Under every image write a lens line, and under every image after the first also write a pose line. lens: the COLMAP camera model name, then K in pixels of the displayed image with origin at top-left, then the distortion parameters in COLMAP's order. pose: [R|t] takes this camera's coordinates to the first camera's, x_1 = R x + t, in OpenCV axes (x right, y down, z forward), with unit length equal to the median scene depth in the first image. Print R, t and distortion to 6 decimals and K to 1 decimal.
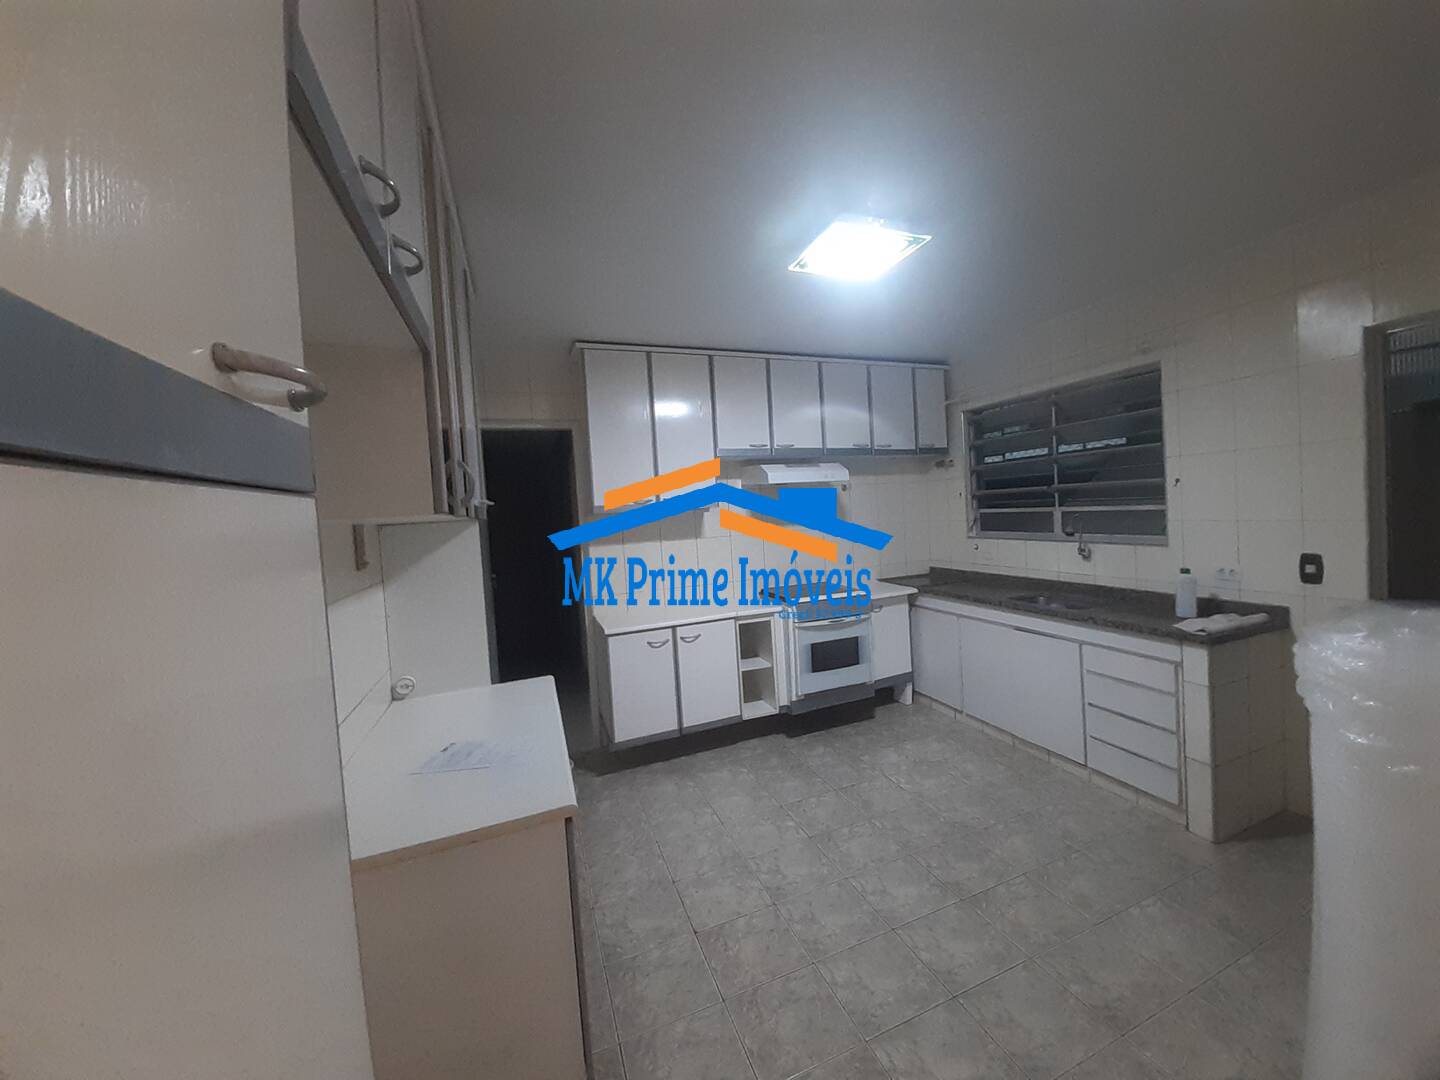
lens RADIAL K [[568.5, 0, 778.3], [0, 568.5, 522.2], [0, 0, 1]] dist [0.019794, -0.015566]
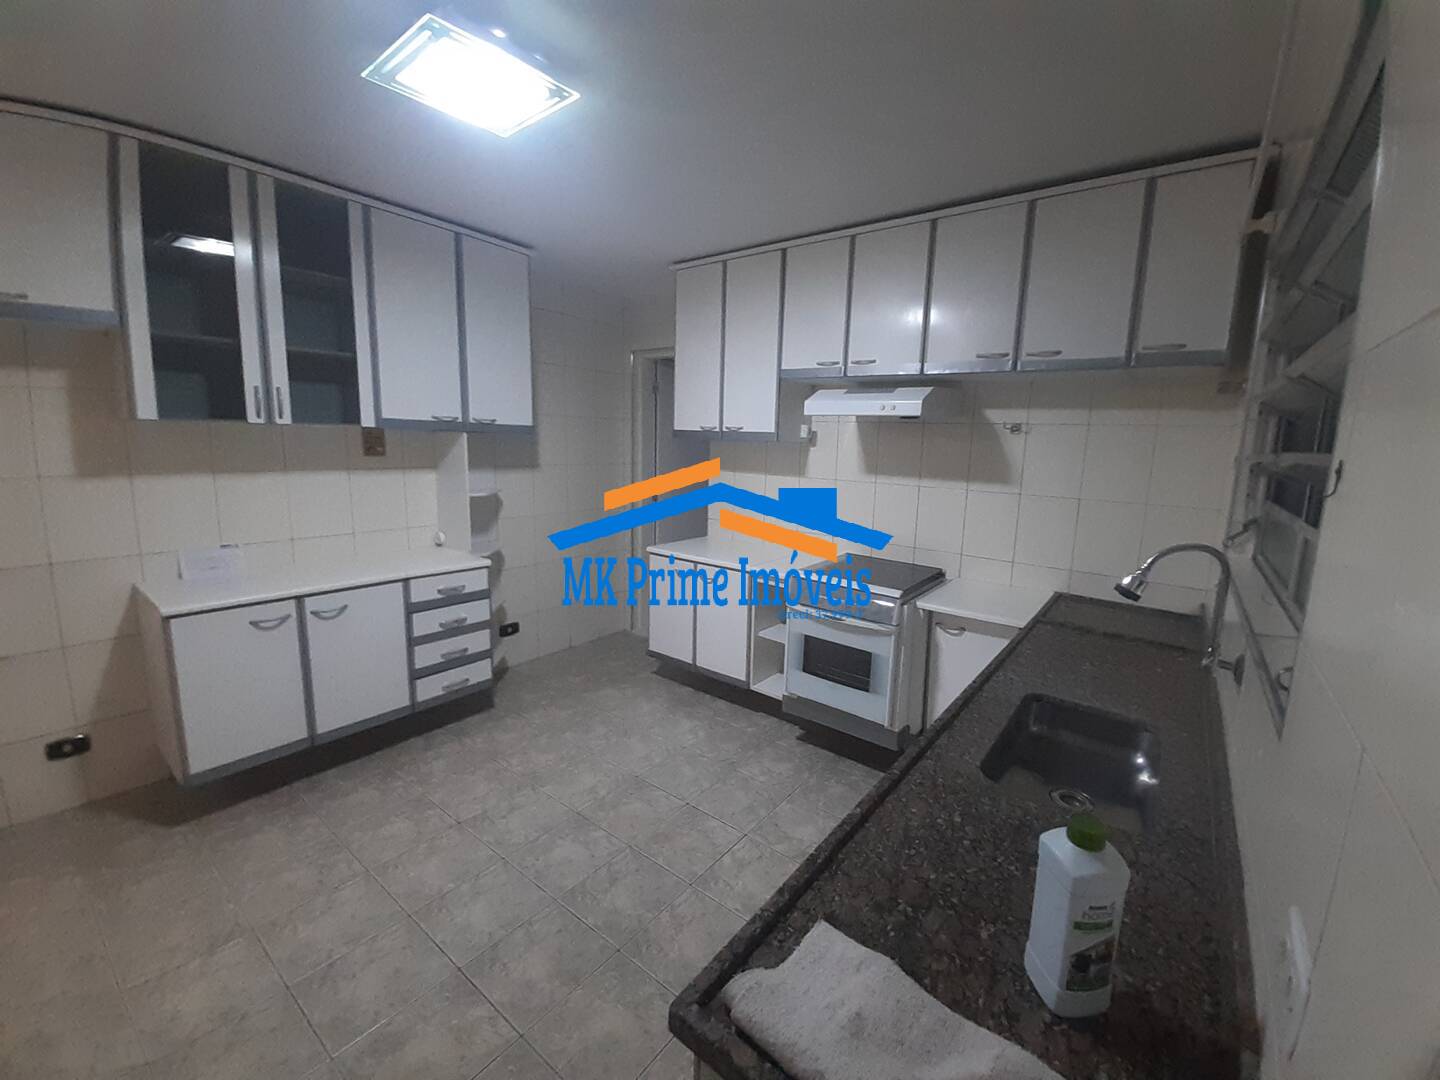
lens RADIAL K [[568.5, 0, 778.3], [0, 568.5, 522.2], [0, 0, 1]] dist [0.019794, -0.015566]
pose [[0.512346, 0.196366, -0.836027, 0.636904], [-0.090422, 0.980431, 0.174869, -0.057876], [0.854005, -0.013998, 0.520076, 0.588847]]
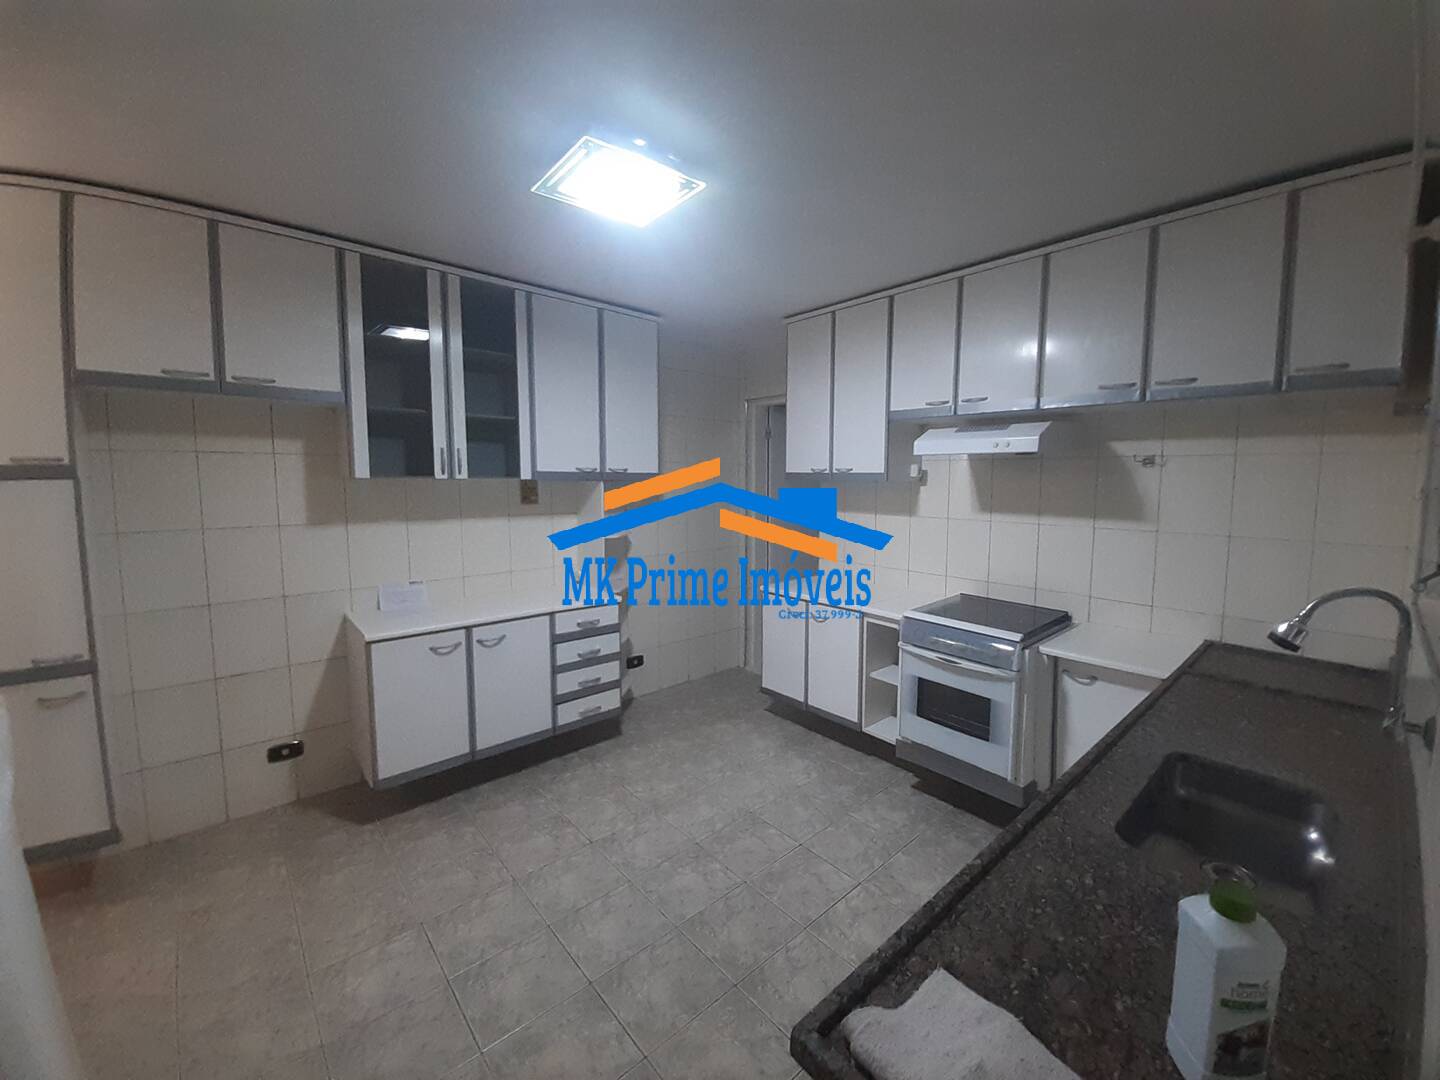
lens RADIAL K [[568.5, 0, 778.3], [0, 568.5, 522.2], [0, 0, 1]] dist [0.019794, -0.015566]
pose [[0.344256, 0.134092, -0.929251, 0.650581], [-0.054925, 0.990930, 0.122644, -0.062793], [0.937268, 0.008818, 0.348498, 0.579567]]
